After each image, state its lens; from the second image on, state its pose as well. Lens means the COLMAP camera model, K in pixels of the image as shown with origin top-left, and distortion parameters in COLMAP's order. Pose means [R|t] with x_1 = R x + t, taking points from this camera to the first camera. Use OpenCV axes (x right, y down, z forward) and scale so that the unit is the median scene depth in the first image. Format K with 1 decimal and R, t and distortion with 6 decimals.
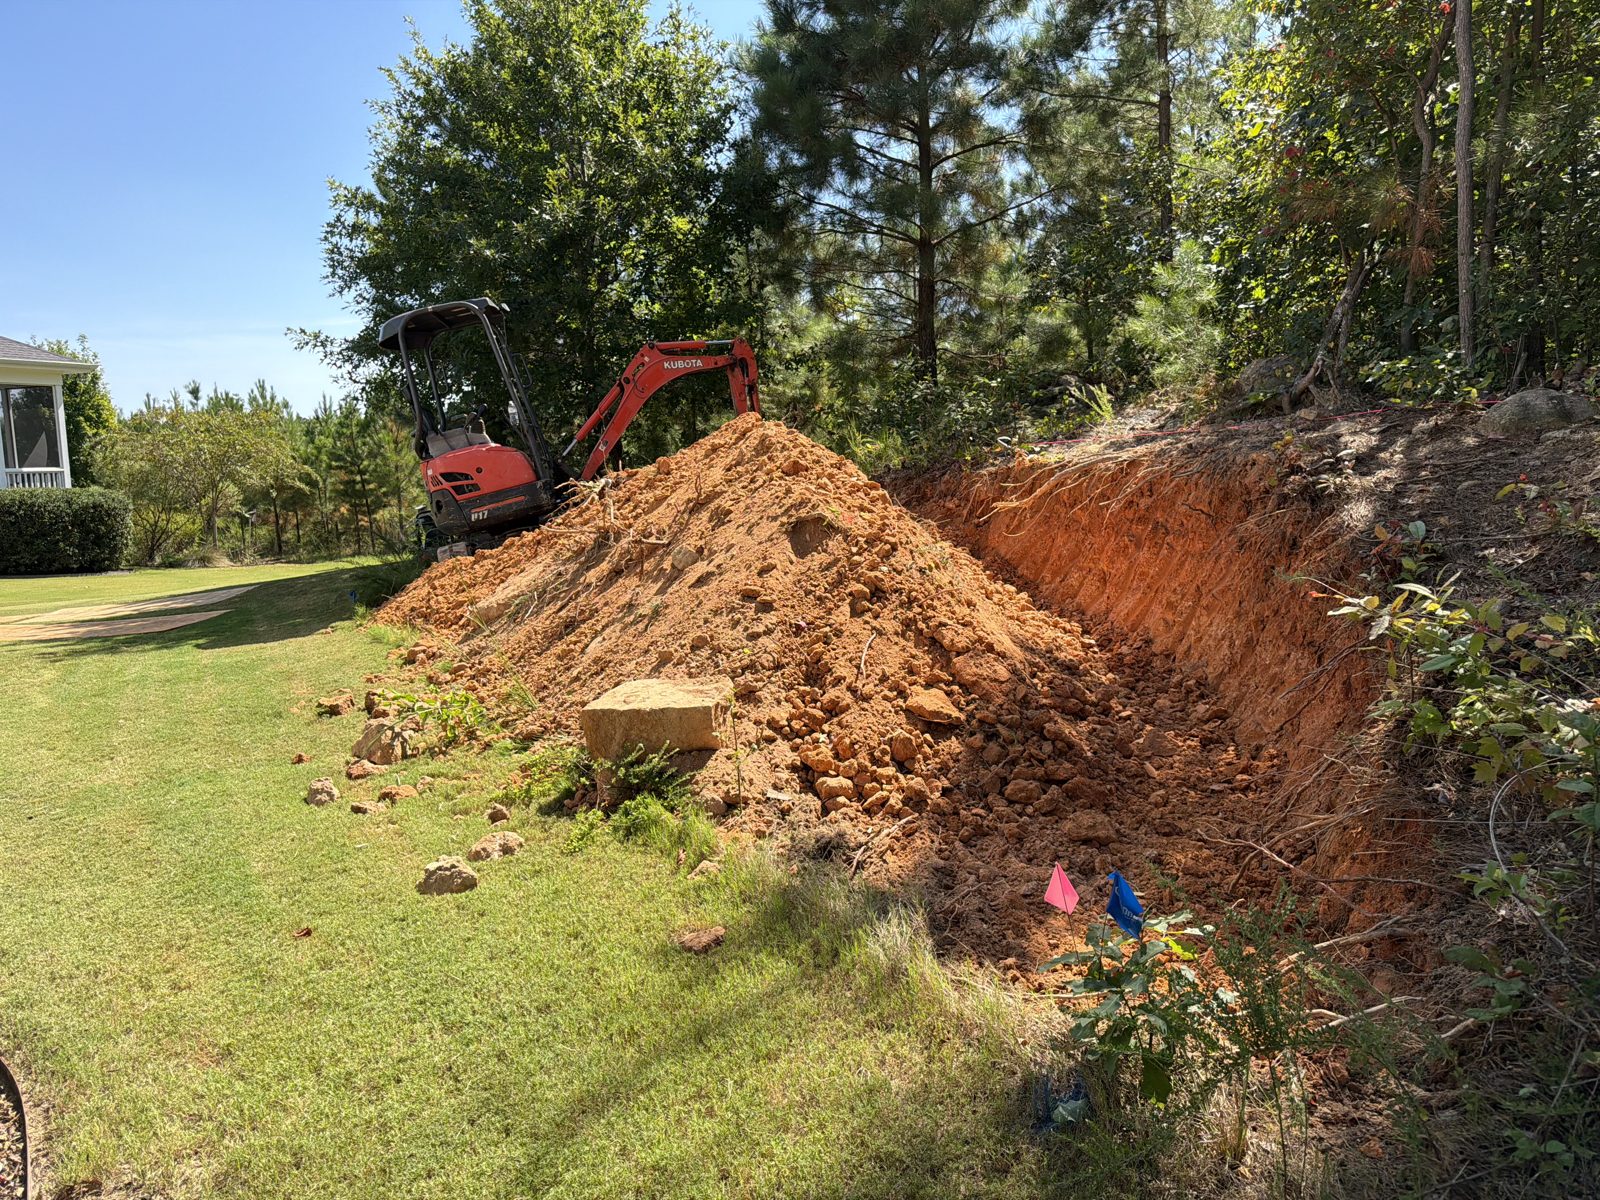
lens RADIAL K [[1111.2, 0, 800.0], [0, 1111.2, 600.0], [0, 0, 1]] dist [-0.008384, -0.004694]
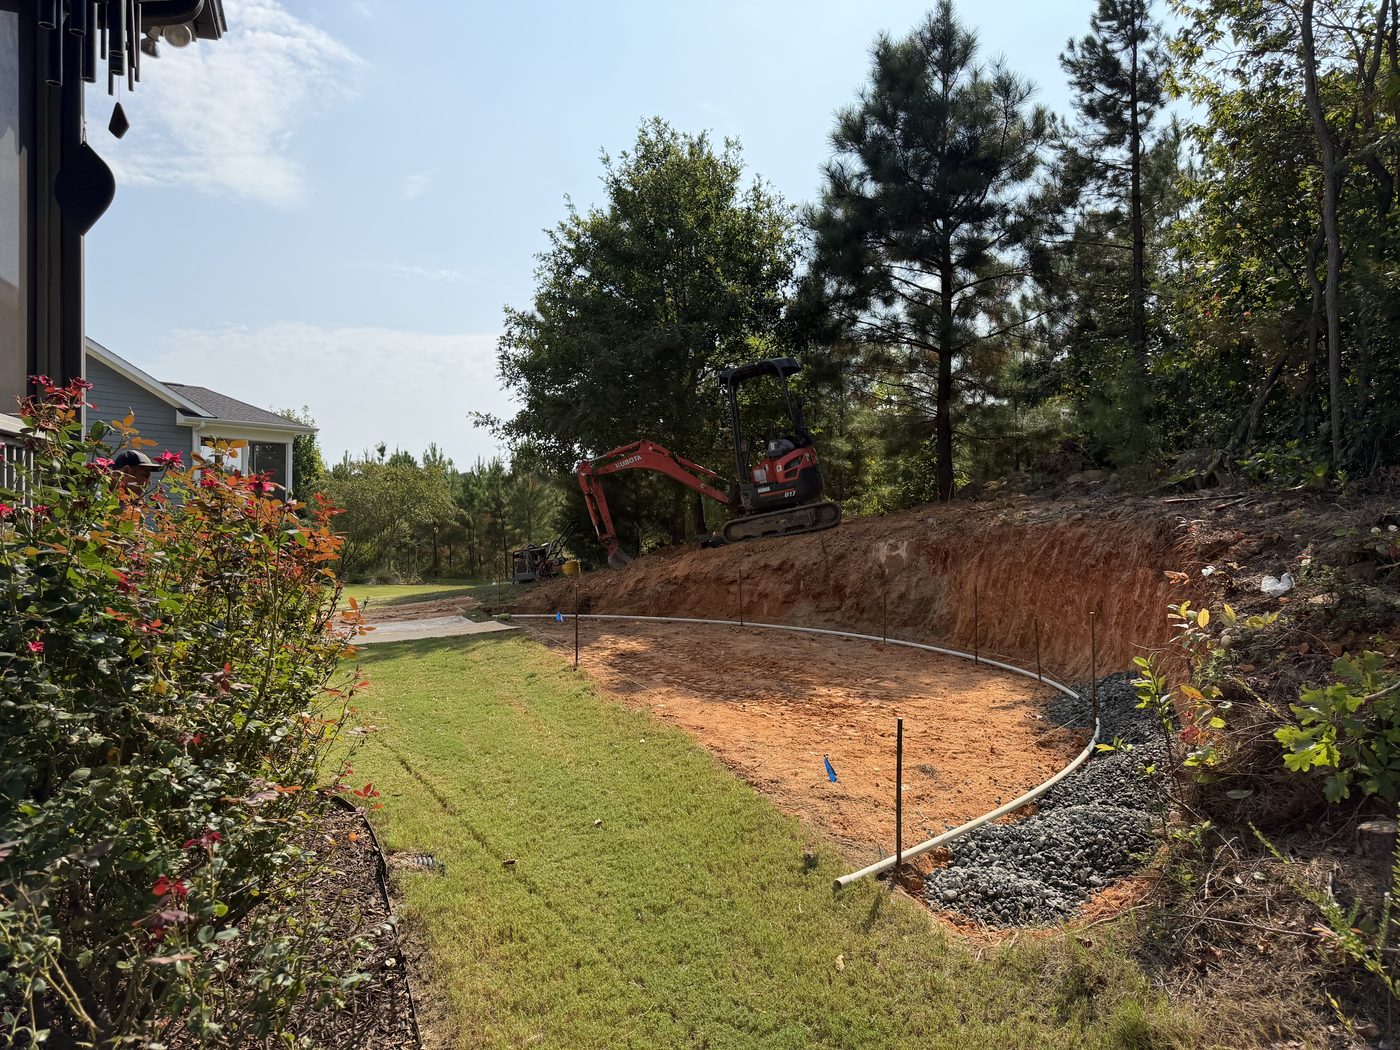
lens RADIAL K [[972.3, 0, 700.0], [0, 972.3, 525.0], [0, 0, 1]] dist [-0.008384, -0.004694]
pose [[0.985822, 0.035667, -0.163962, 0.025606], [-0.054593, 0.992161, -0.112410, 0.016270], [0.158667, 0.119767, 0.980041, -0.115451]]
